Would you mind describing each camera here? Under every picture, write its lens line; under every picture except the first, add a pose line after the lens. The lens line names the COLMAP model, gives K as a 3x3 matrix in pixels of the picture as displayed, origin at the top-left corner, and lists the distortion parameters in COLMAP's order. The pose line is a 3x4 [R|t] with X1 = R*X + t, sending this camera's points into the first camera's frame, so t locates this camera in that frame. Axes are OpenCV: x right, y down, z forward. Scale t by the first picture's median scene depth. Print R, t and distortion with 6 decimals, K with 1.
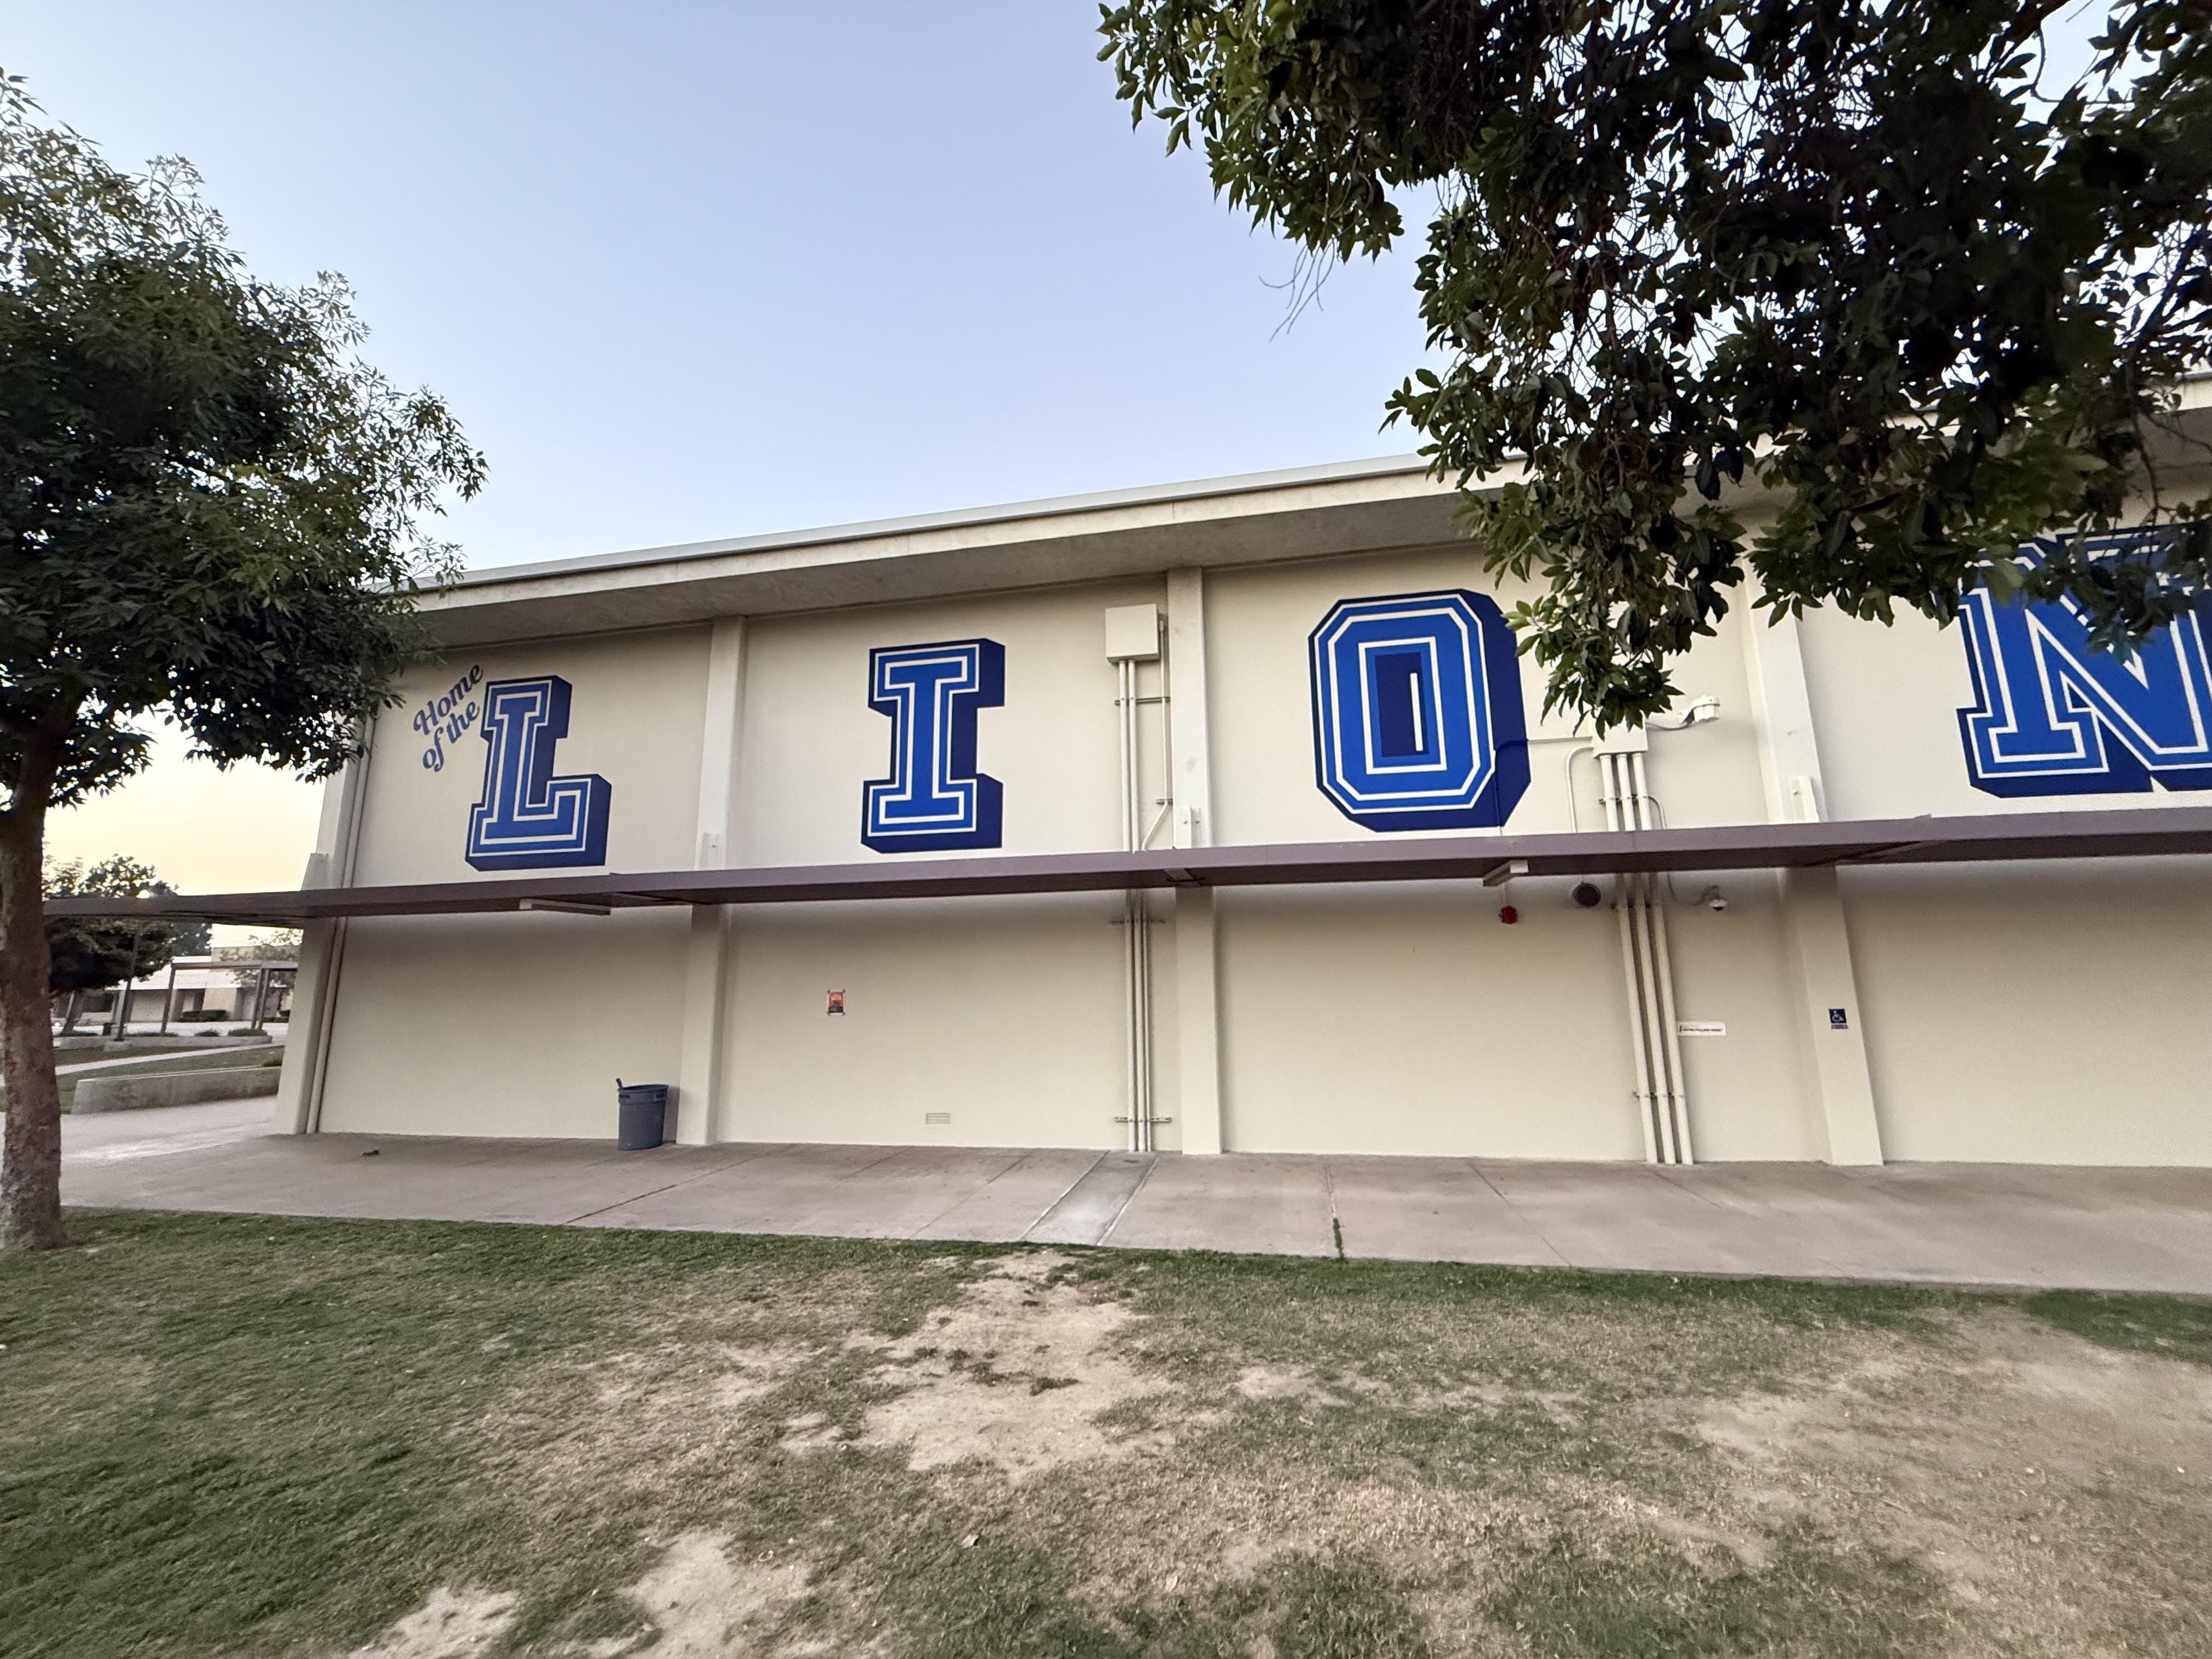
lens RADIAL K [[885.6, 0, 1100.1], [0, 885.6, 823.2], [0, 0, 1]] dist [0.000046, 0.000083]
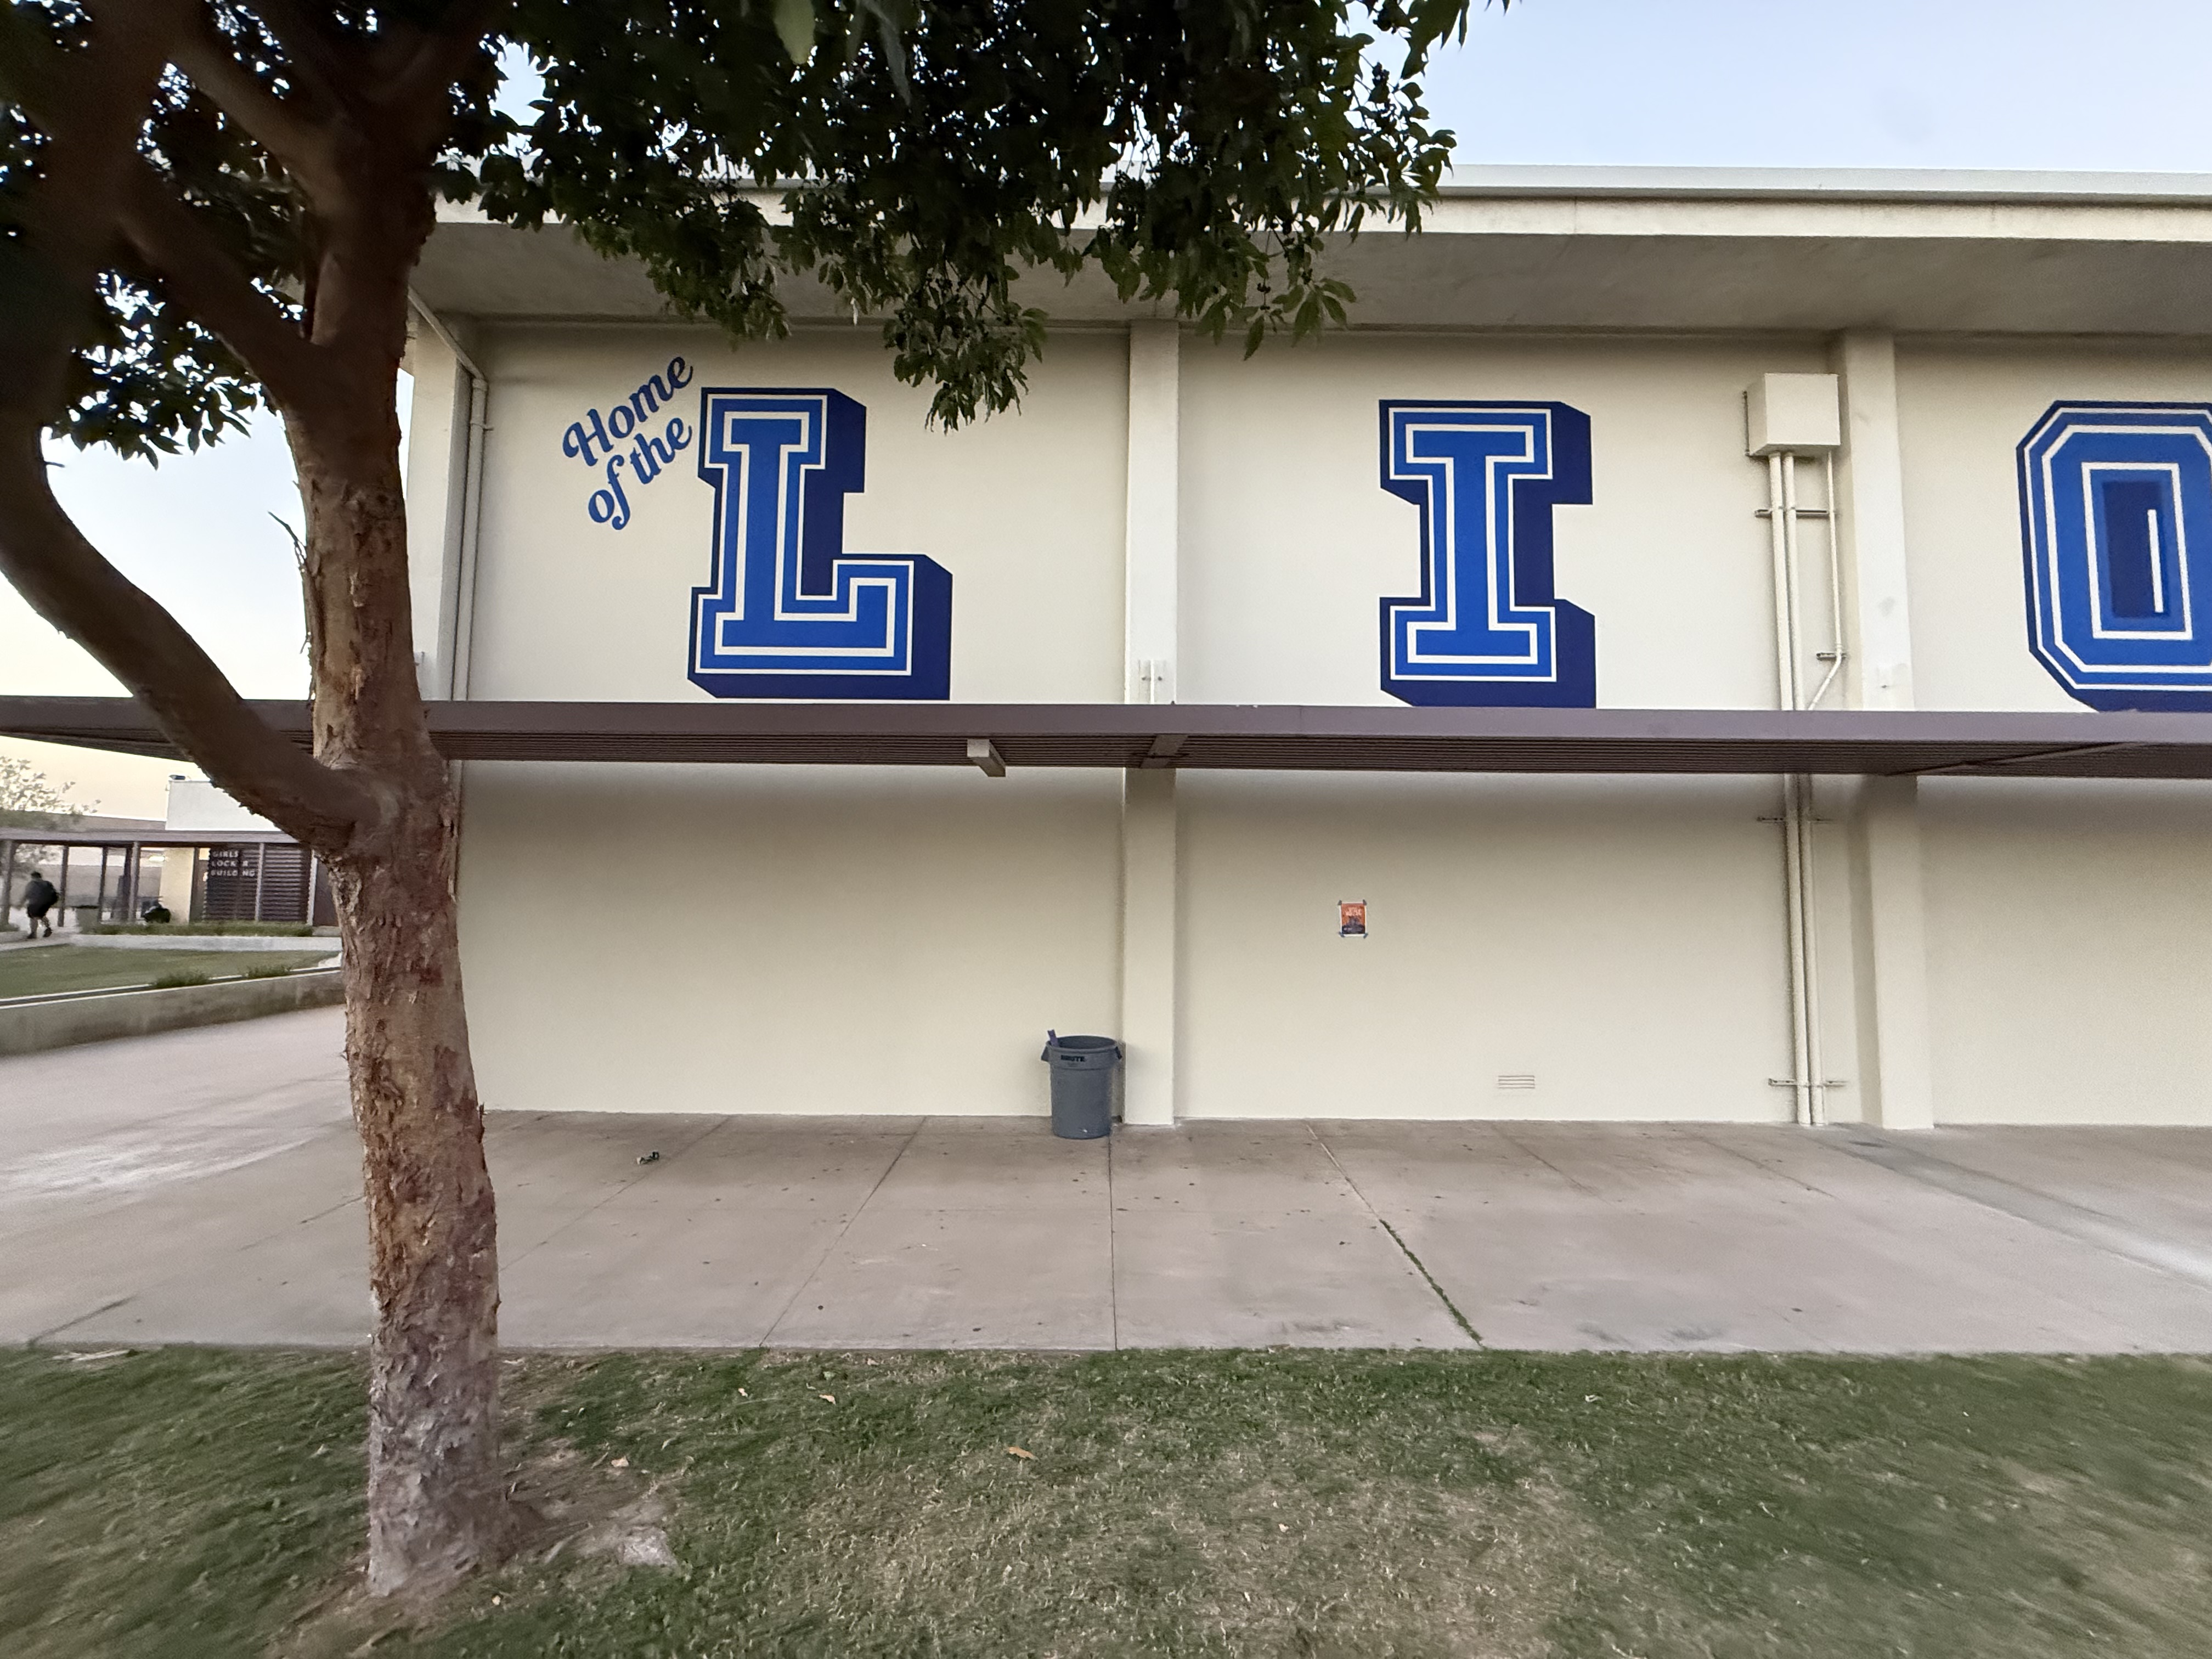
lens RADIAL K [[885.6, 0, 1111.3], [0, 885.6, 824.1], [0, 0, 1]] dist [0.000046, 0.000083]
pose [[0.979100, 0.037602, 0.199871, -0.777601], [-0.059679, 0.992616, 0.105606, 0.084833], [-0.194424, -0.115327, 0.974114, 0.467986]]
